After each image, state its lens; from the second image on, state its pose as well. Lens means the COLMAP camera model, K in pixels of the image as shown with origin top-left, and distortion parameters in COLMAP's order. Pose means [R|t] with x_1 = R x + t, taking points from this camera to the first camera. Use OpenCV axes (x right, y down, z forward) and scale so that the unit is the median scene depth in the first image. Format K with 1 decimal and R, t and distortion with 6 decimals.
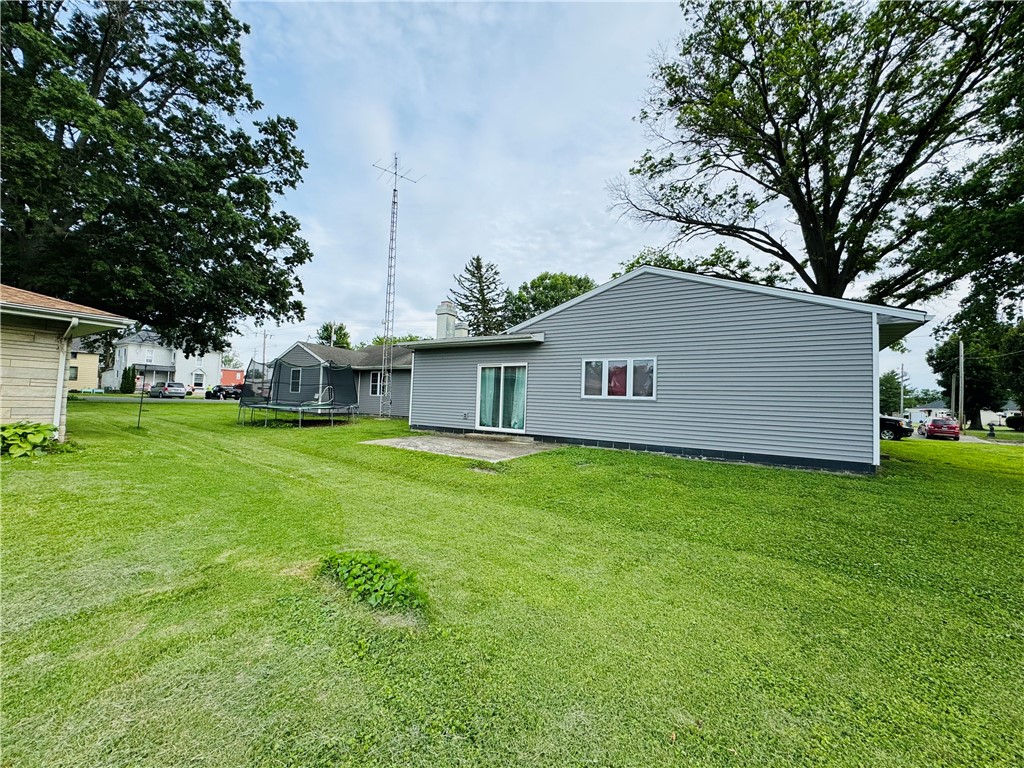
lens RADIAL K [[410.6, 0, 518.0], [0, 410.6, 383.1], [0, 0, 1]] dist [-0.002427, -0.000115]
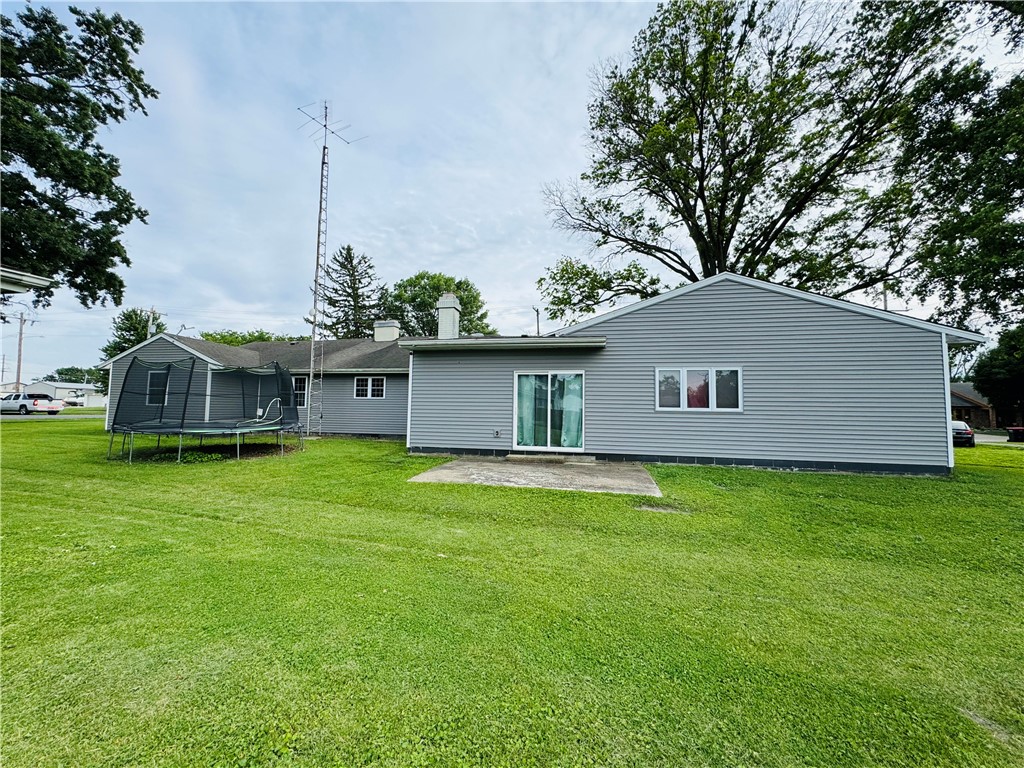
lens RADIAL K [[410.6, 0, 518.0], [0, 410.6, 383.1], [0, 0, 1]] dist [-0.002427, -0.000115]
pose [[0.933834, 0.002224, 0.357699, -0.184005], [0.001144, 0.999957, -0.009204, -0.006614], [-0.357704, 0.009004, 0.933791, 0.104331]]
